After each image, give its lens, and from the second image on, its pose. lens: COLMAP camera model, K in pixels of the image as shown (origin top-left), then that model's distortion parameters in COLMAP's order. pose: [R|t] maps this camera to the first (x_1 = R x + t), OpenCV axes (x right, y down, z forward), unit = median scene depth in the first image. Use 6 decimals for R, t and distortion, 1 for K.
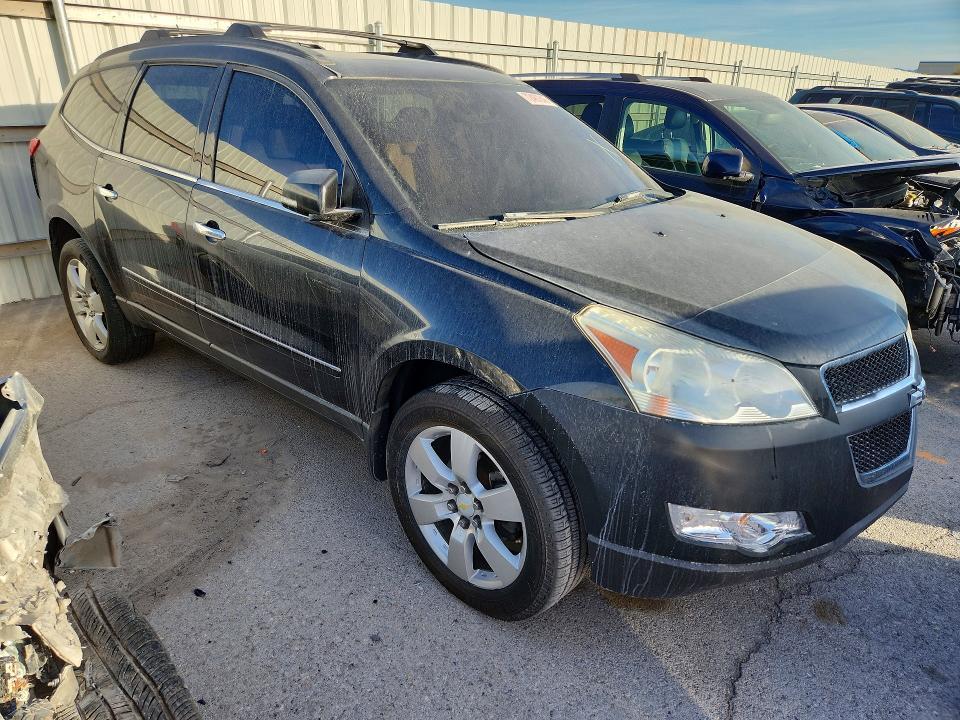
lens RADIAL K [[639.4, 0, 479.8], [0, 639.4, 363.2], [0, 0, 1]] dist [0.026080, -0.010198]
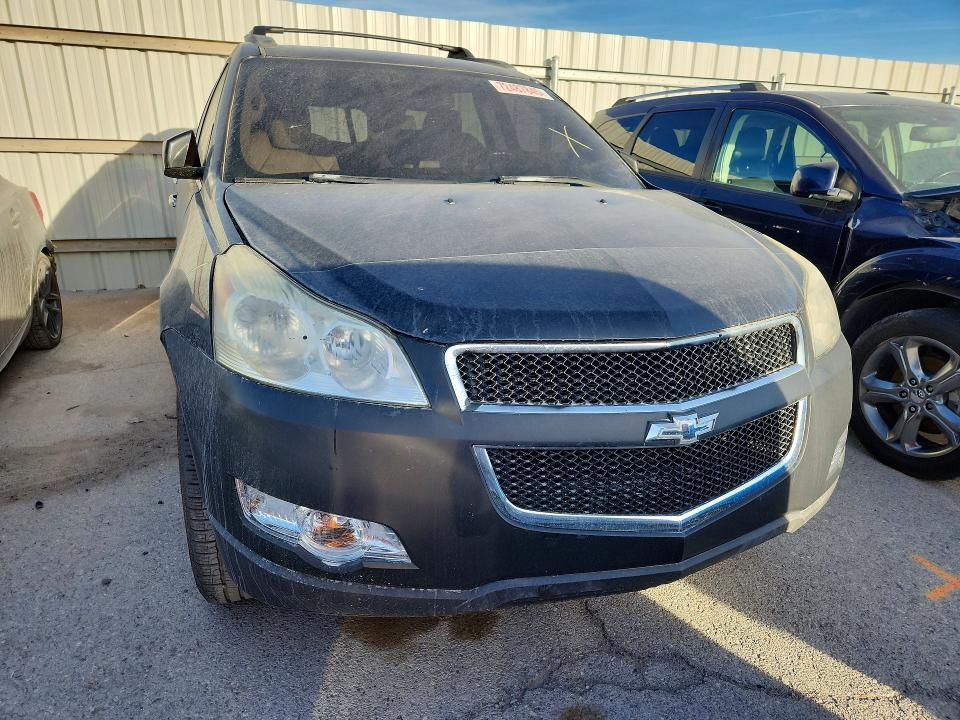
lens RADIAL K [[639.4, 0, 479.2], [0, 639.4, 356.9], [0, 0, 1]] dist [0.026080, -0.010198]
pose [[0.897846, 0.118660, -0.424020, 0.380470], [-0.162211, 0.984411, -0.067993, 0.028188], [0.409342, 0.129828, 0.903097, 0.140723]]
